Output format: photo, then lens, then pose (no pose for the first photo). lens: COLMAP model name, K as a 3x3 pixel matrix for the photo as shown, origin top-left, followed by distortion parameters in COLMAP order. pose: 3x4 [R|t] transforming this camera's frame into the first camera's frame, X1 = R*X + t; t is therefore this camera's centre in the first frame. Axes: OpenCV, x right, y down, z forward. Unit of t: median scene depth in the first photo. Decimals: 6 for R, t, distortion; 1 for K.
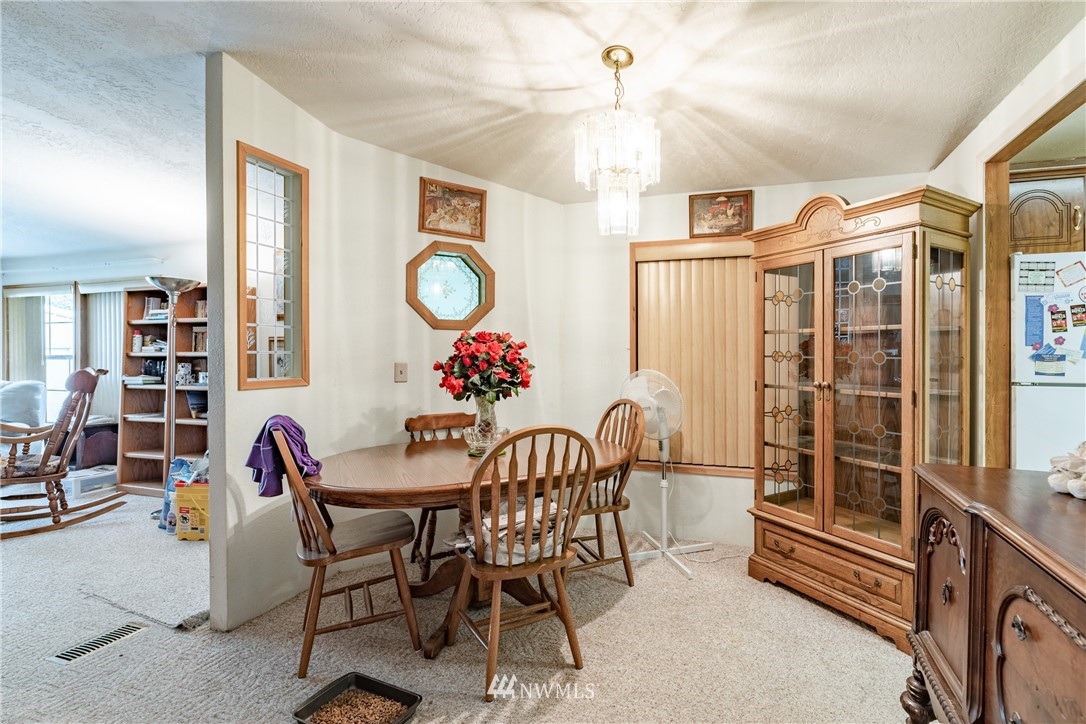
lens RADIAL K [[491.0, 0, 605.3], [0, 491.0, 336.9], [0, 0, 1]] dist [-0.000705, 0.000177]
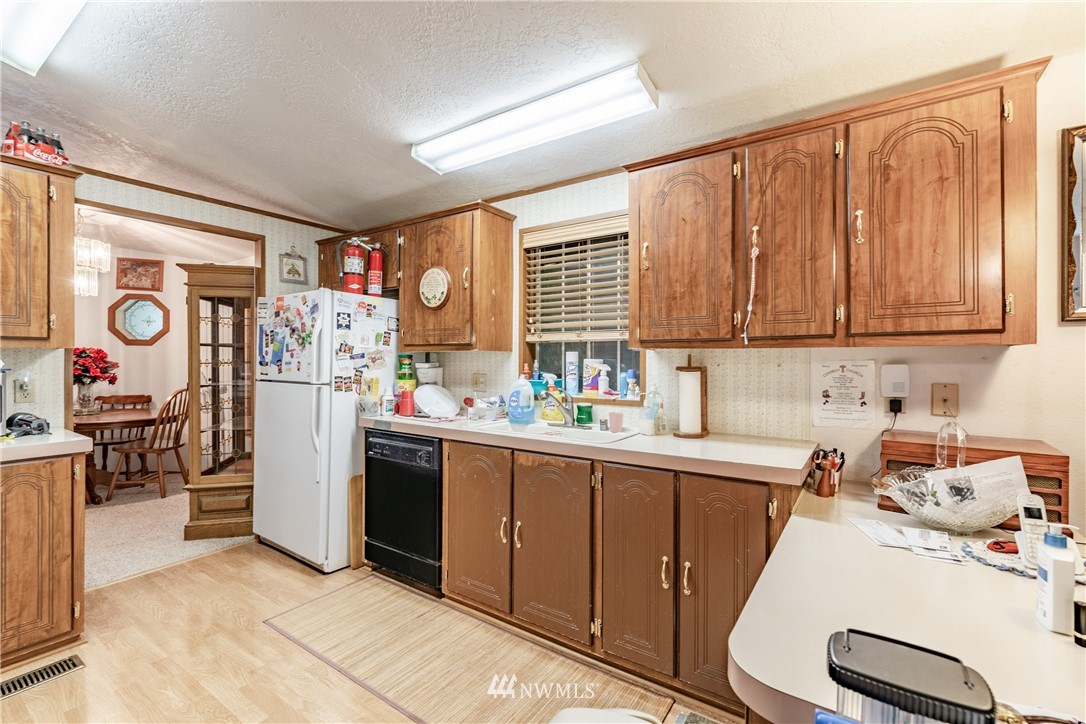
lens RADIAL K [[468.7, 0, 547.3], [0, 468.7, 358.6], [0, 0, 1]] dist [-0.000849, -0.000050]
pose [[0.955804, 0.004607, -0.293970, 2.173953], [0.004064, 0.999575, 0.028877, -0.014339], [0.293978, -0.028796, 0.955378, -0.193565]]
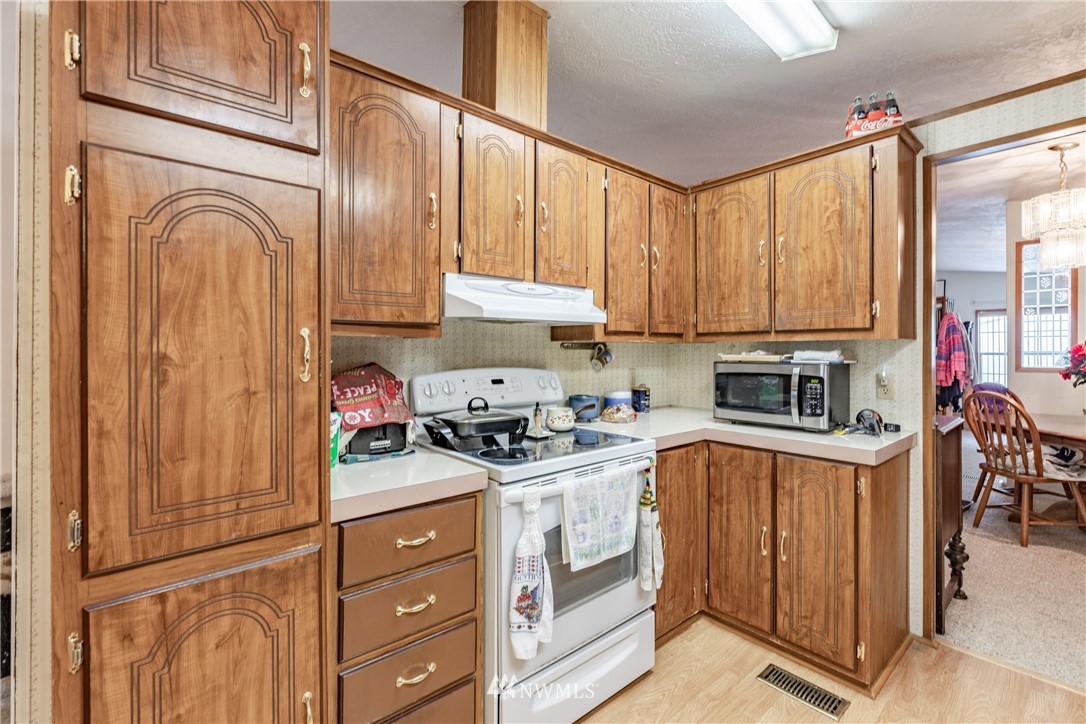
lens RADIAL K [[480.1, 0, 543.1], [0, 480.1, 349.7], [0, 0, 1]] dist [0.000931, 0.000184]
pose [[-0.537475, 0.000040, -0.843280, 1.967882], [0.023926, 0.999598, -0.015202, 0.005789], [0.842940, -0.028347, -0.537260, 0.401655]]
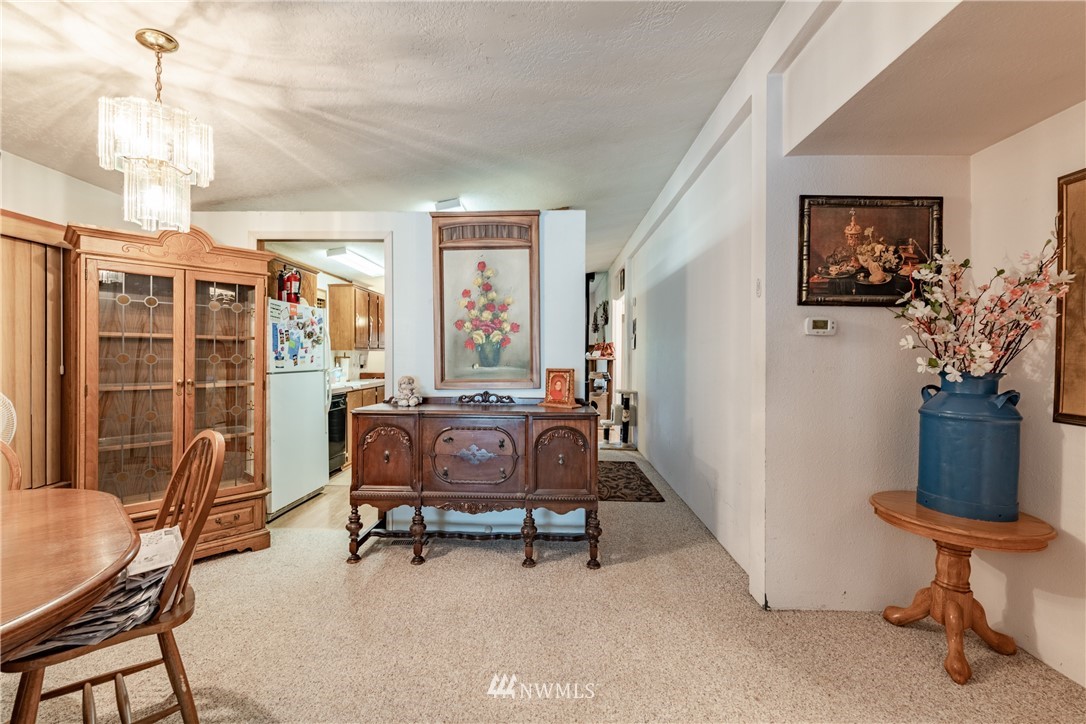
lens RADIAL K [[468.7, 0, 547.3], [0, 468.7, 358.6], [0, 0, 1]] dist [-0.000849, -0.000050]
pose [[-0.278339, -0.004623, 0.960472, -0.901931], [-0.030080, 0.999540, -0.003906, 0.018625], [-0.960012, -0.029978, -0.278350, 0.476265]]
